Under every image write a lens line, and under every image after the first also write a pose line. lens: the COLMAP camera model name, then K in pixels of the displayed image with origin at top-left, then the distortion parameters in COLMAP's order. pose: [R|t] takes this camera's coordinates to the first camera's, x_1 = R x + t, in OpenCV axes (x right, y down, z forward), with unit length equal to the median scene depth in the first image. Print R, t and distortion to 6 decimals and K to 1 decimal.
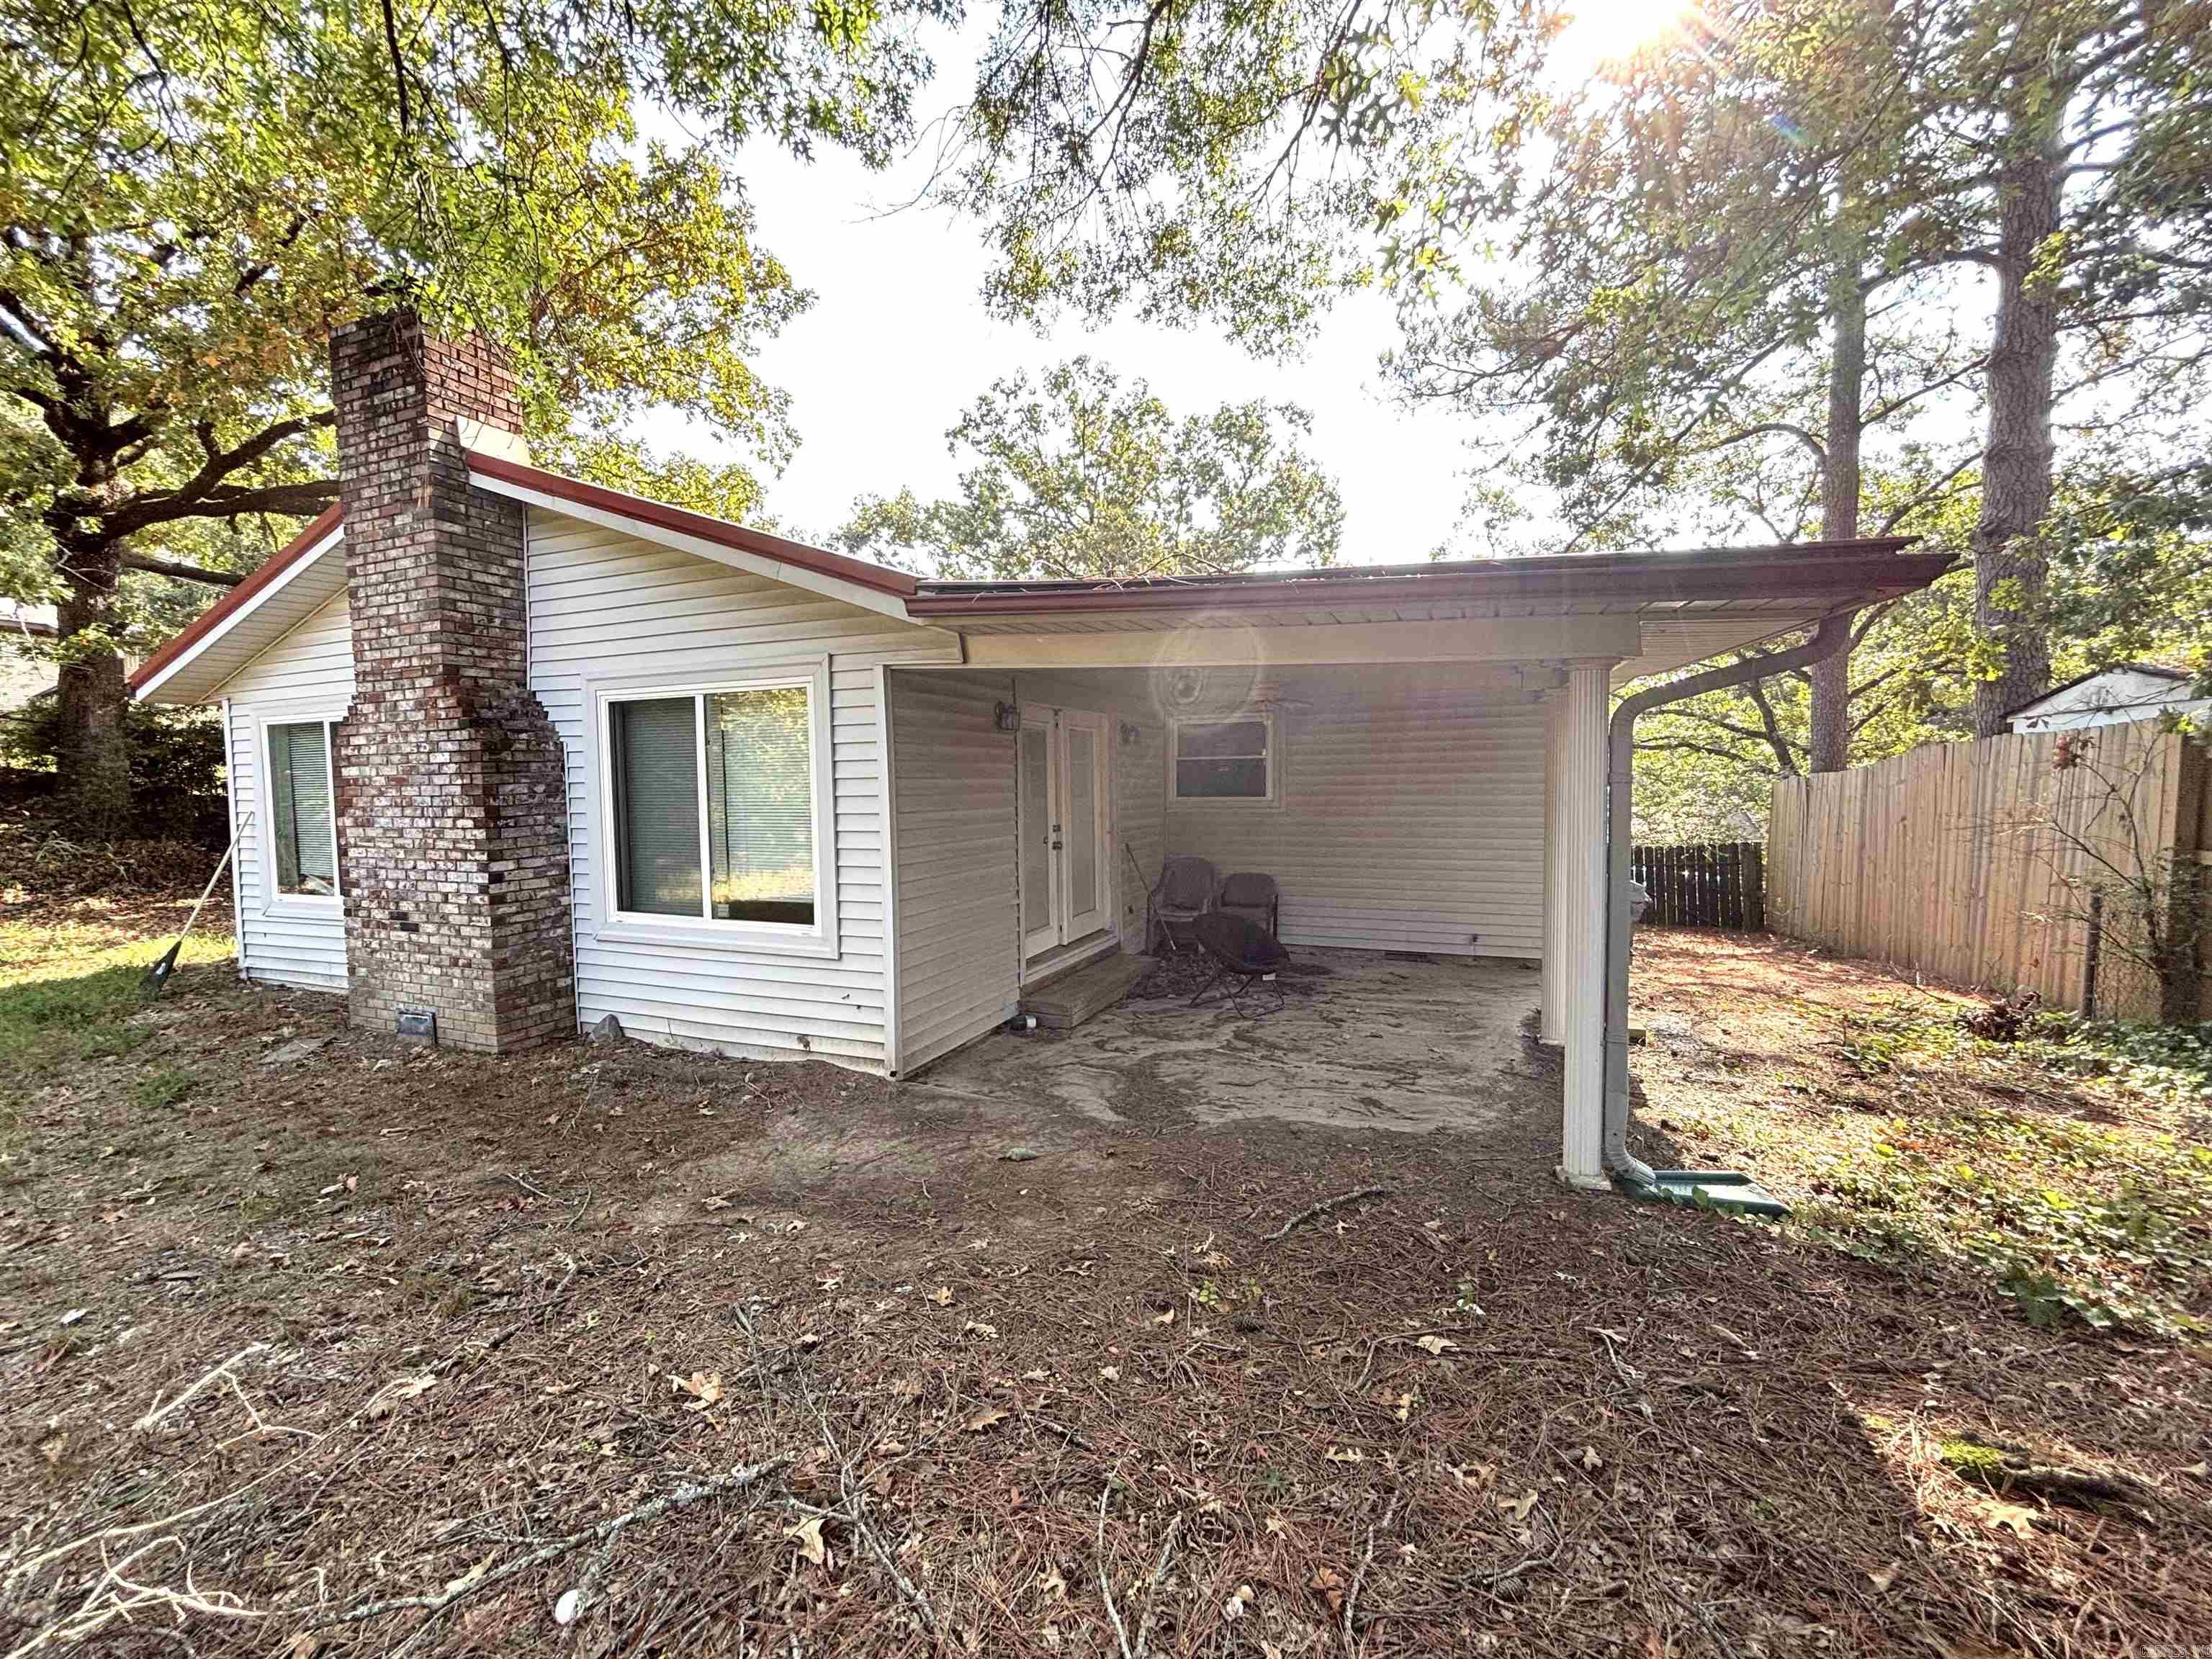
lens RADIAL K [[882.8, 0, 1100.5], [0, 882.8, 837.3], [0, 0, 1]] dist [0.004364, -0.000040]
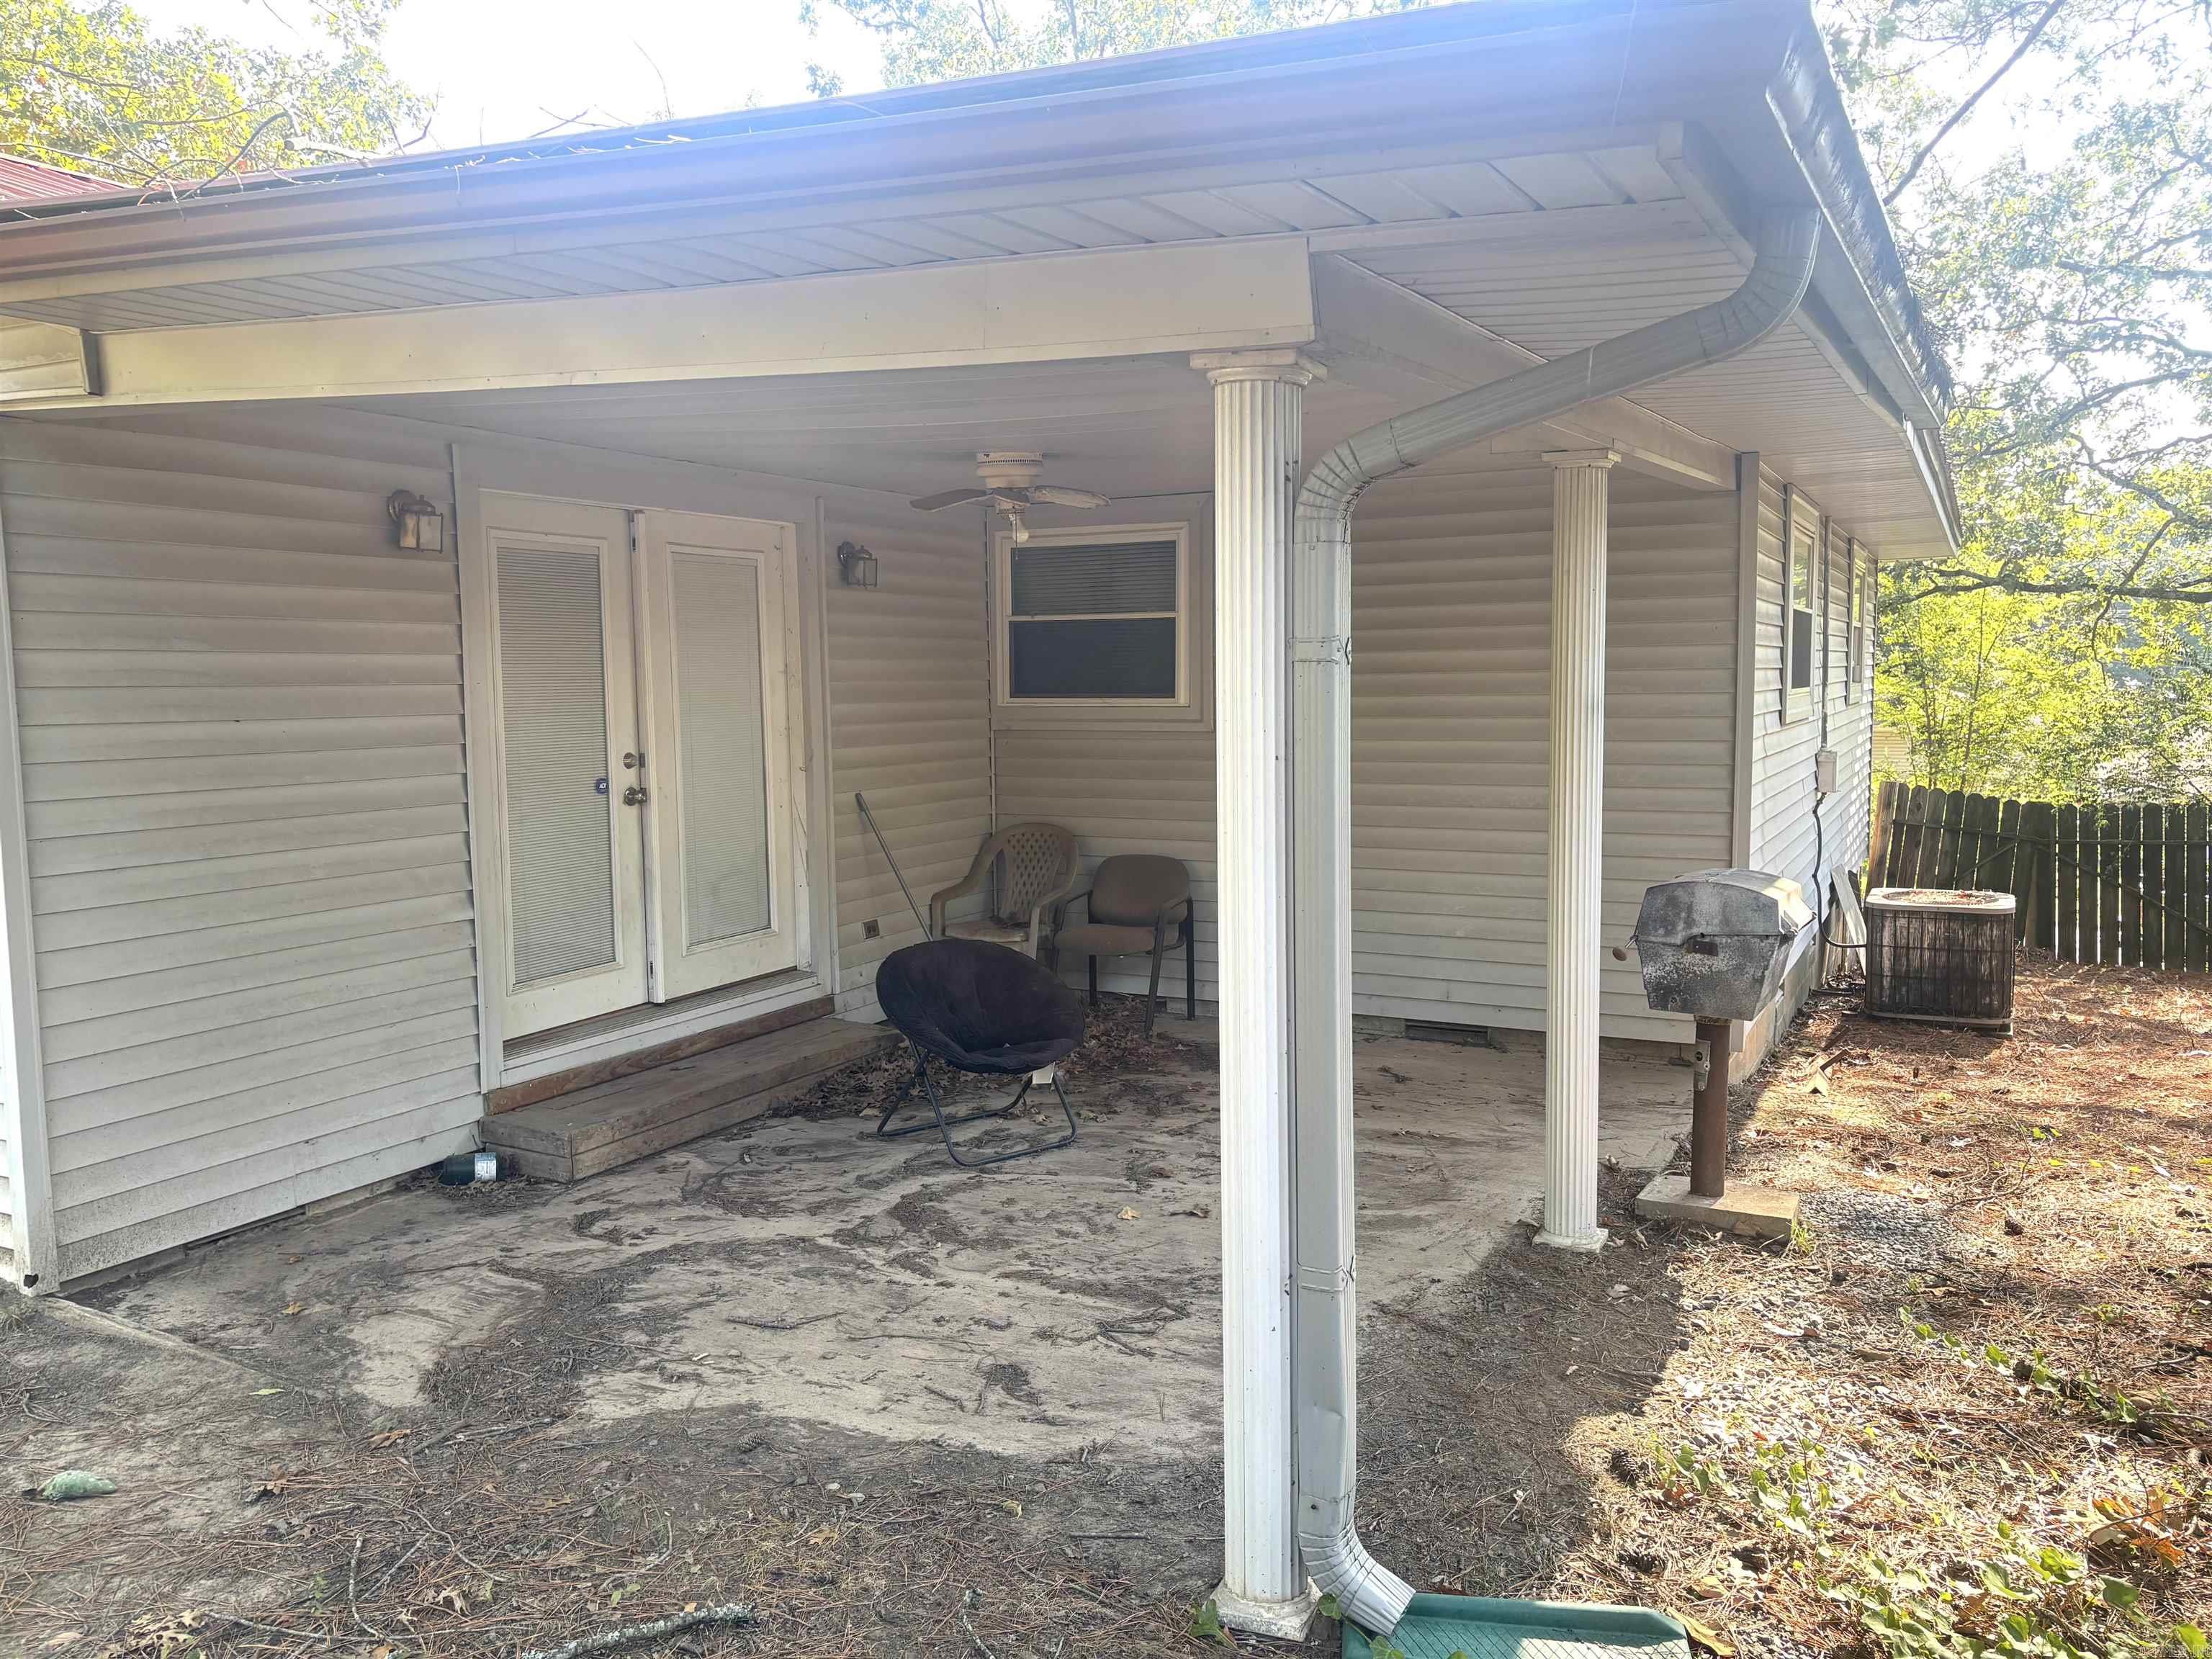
lens RADIAL K [[1663.8, 0, 1114.0], [0, 1663.8, 824.0], [0, 0, 1]] dist [0.043084, -0.047203]
pose [[0.994847, 0.000544, -0.101385, 0.372380], [0.002053, 0.999672, 0.025512, 0.002383], [0.101366, -0.025589, 0.994520, 0.153450]]
